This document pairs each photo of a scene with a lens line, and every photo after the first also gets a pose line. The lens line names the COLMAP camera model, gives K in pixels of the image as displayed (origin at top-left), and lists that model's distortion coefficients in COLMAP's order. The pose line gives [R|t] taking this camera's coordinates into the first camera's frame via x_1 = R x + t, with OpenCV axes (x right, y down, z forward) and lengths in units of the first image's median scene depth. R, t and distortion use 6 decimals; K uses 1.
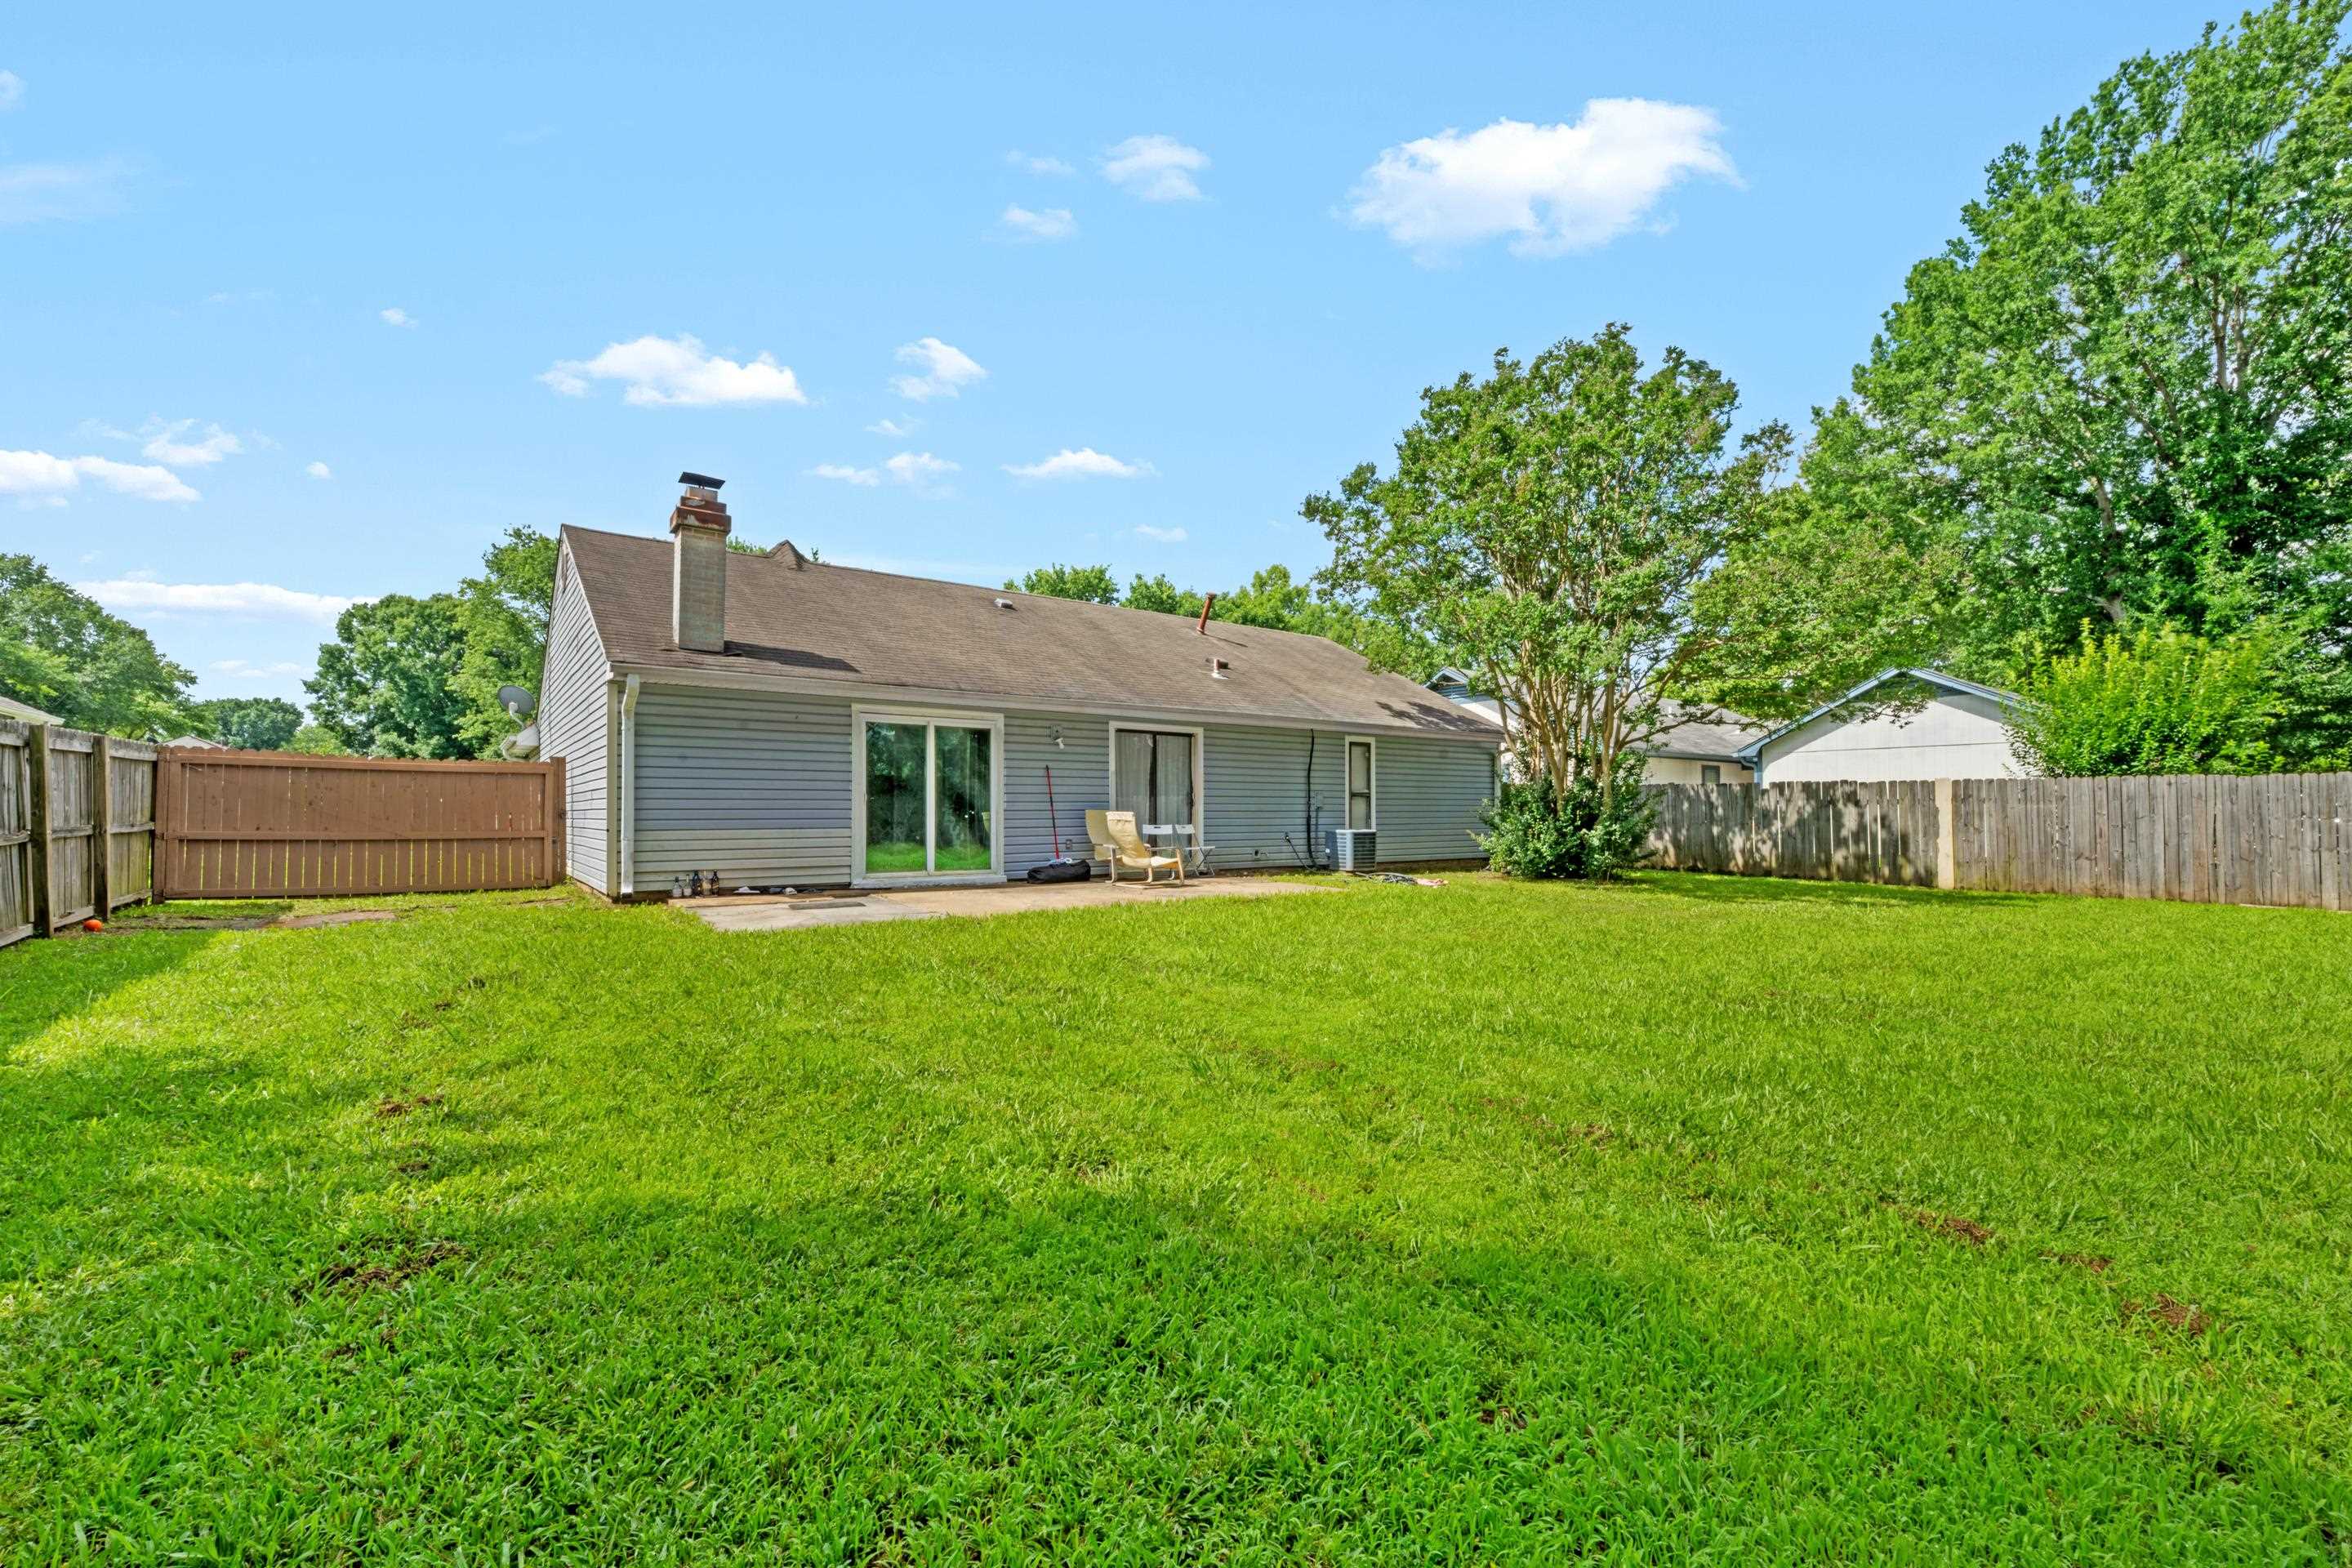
lens RADIAL K [[966.2, 0, 1195.5], [0, 966.2, 802.1], [0, 0, 1]] dist [0.000333, -0.000010]
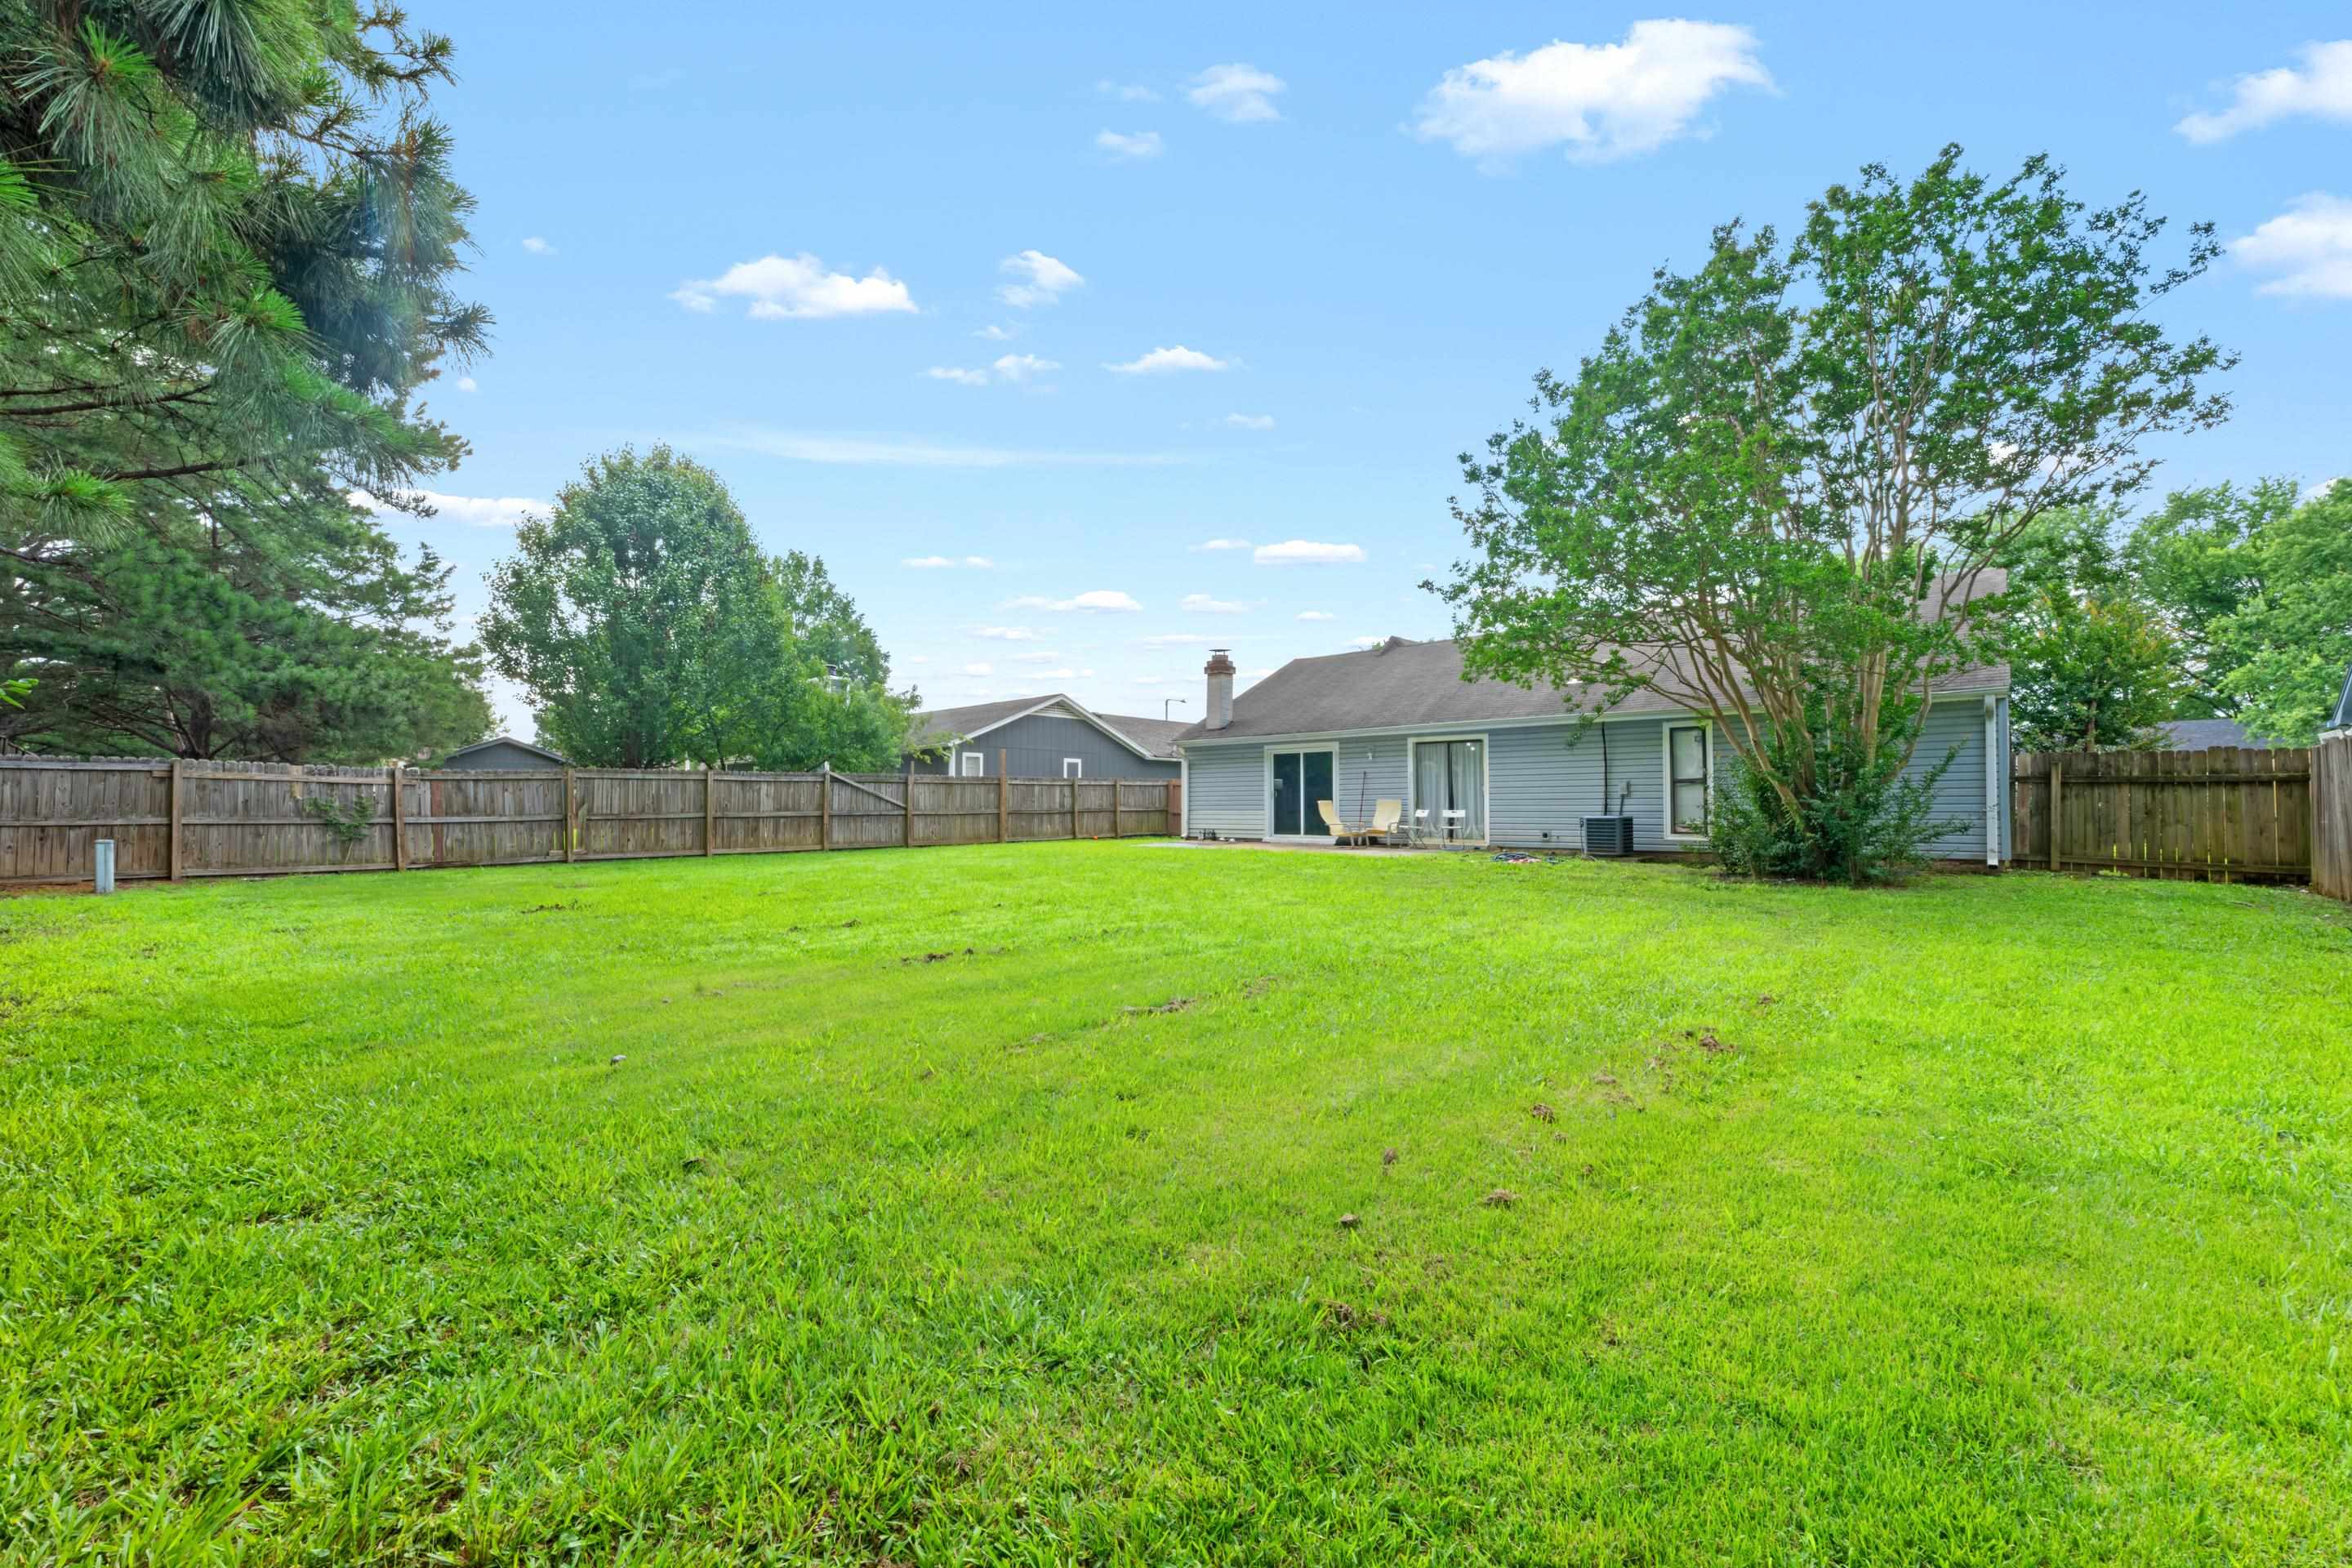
lens RADIAL K [[954.0, 0, 1153.1], [0, 954.0, 766.5], [0, 0, 1]] dist [-0.000070, -0.000041]
pose [[0.165214, -0.043169, -0.985313, 1.102483], [0.009210, 0.999066, -0.042227, 0.013081], [0.986215, -0.002098, 0.165457, 0.350376]]
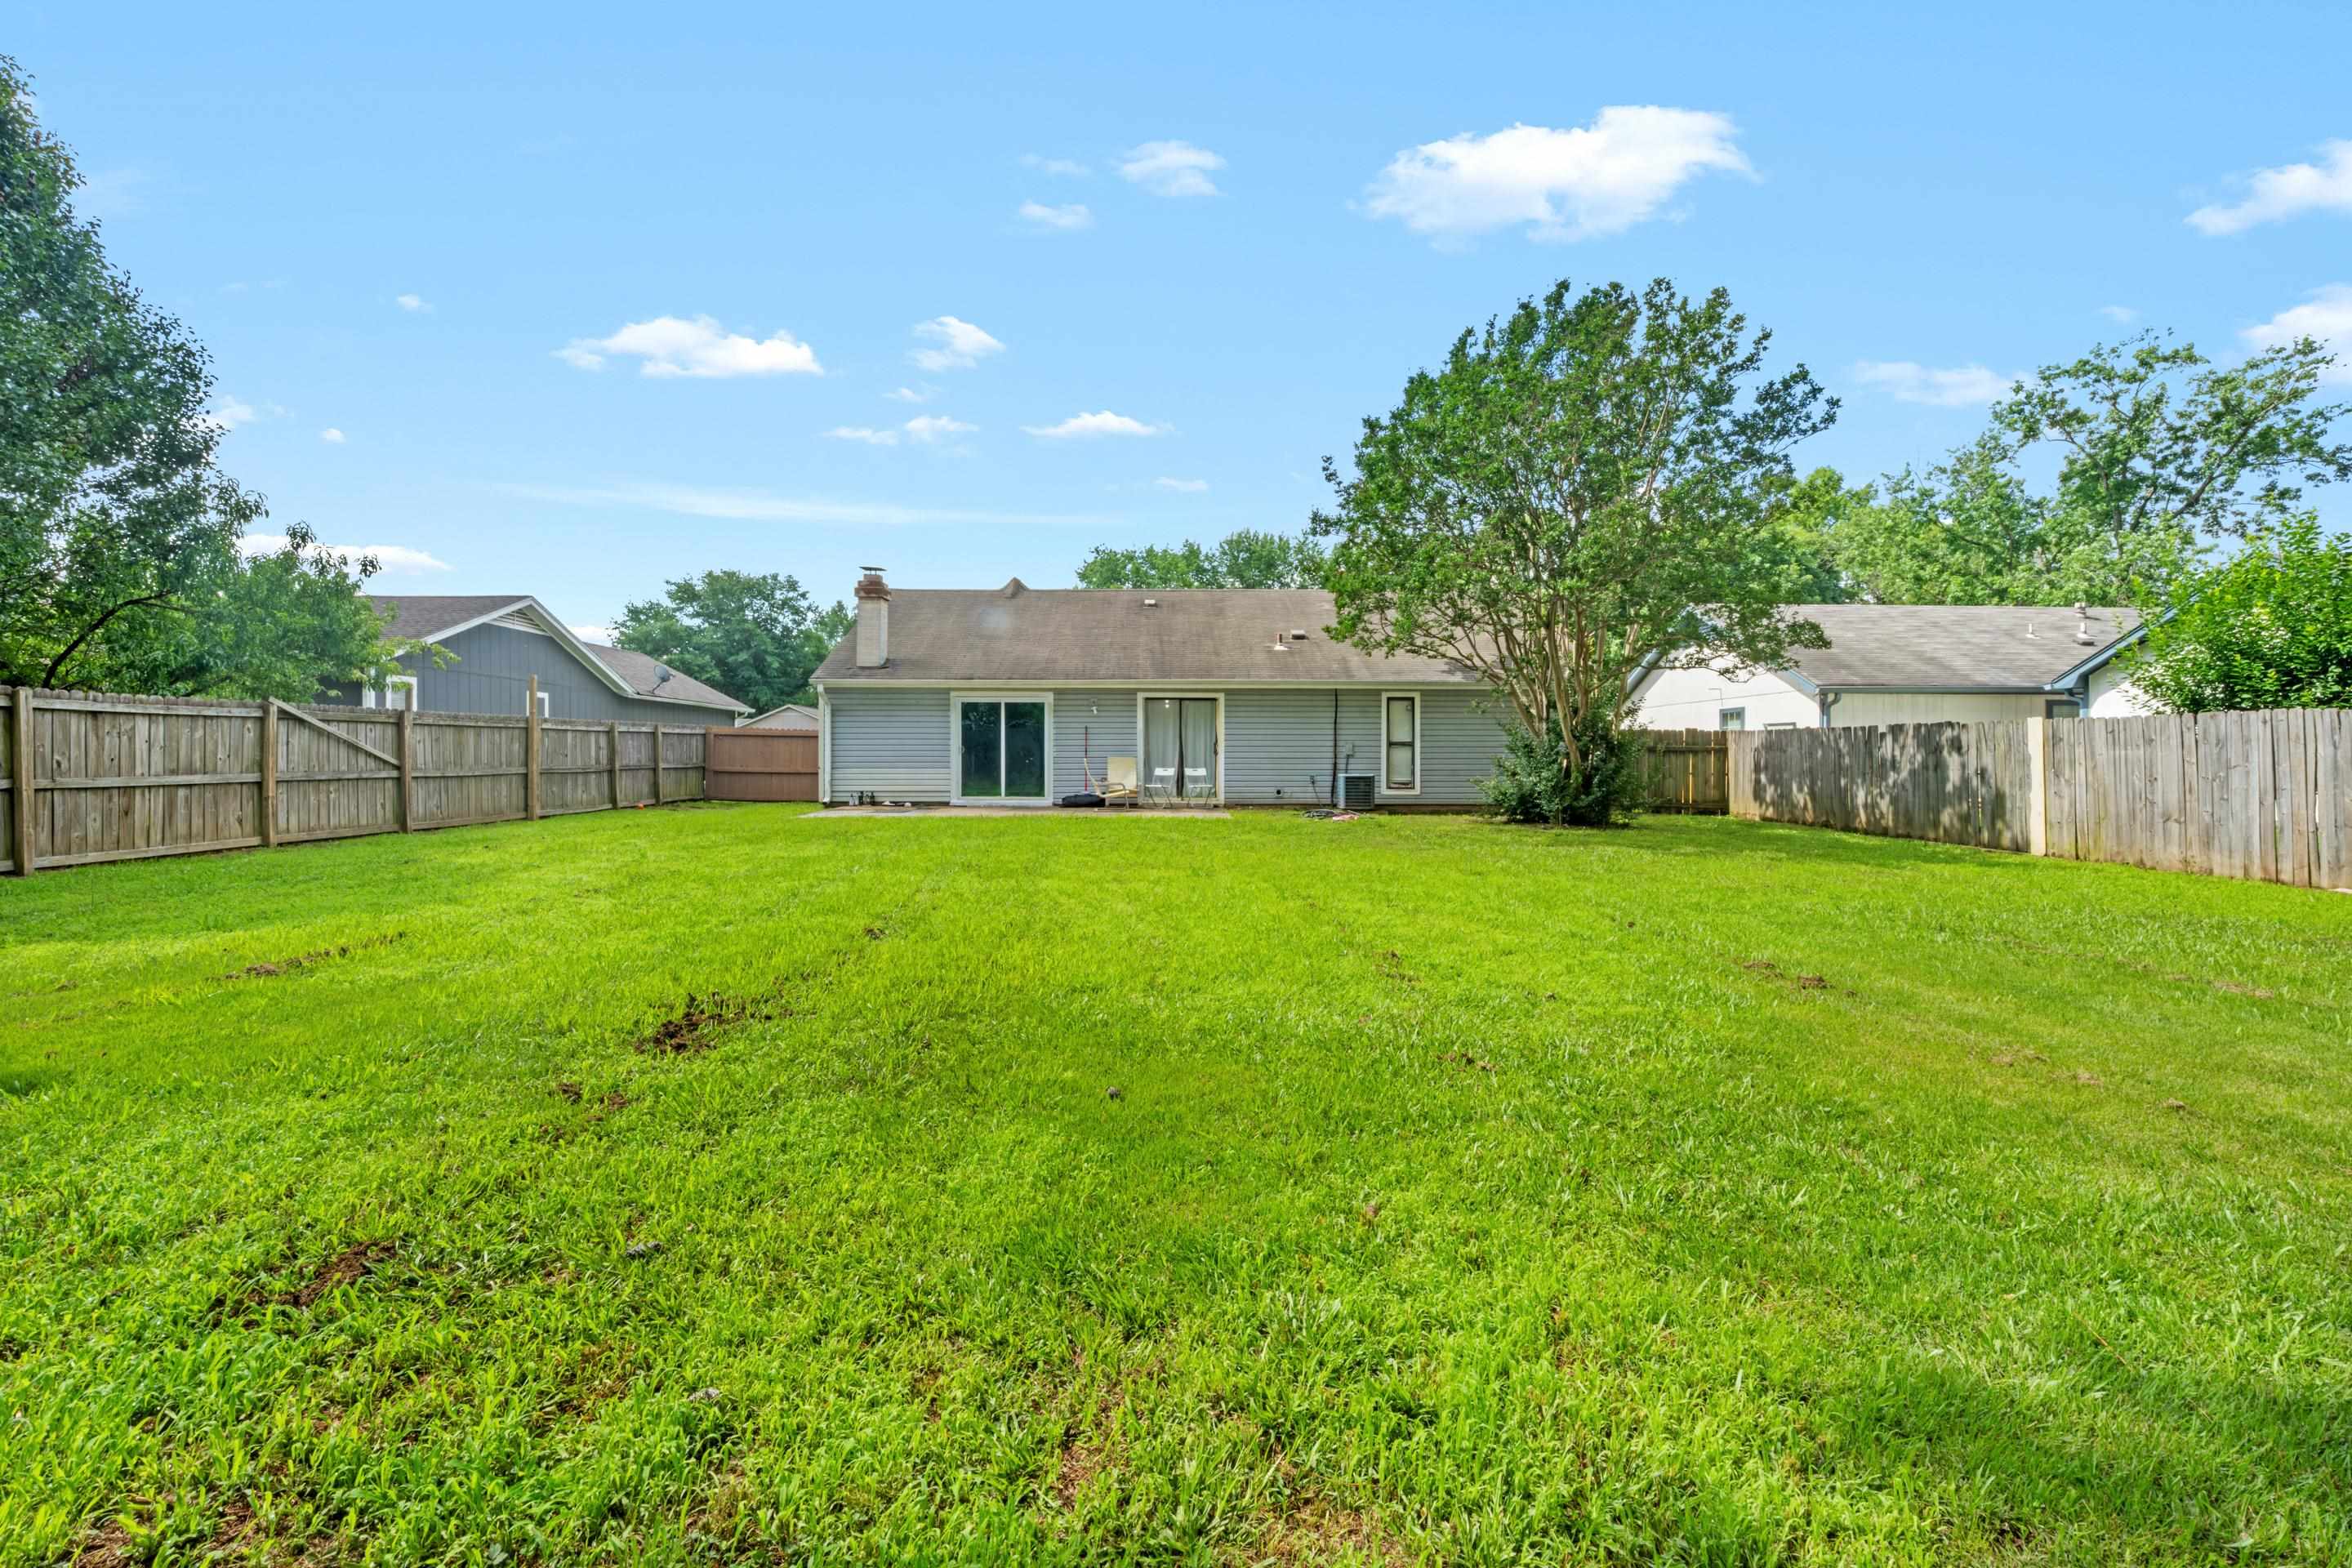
lens RADIAL K [[979.1, 0, 1171.6], [0, 979.1, 756.5], [0, 0, 1]] dist [0.000796, -0.000132]
pose [[0.803720, -0.001110, -0.595007, 0.687358], [0.003285, 0.999991, 0.002572, 0.002694], [0.594999, -0.004021, 0.803716, -0.074591]]
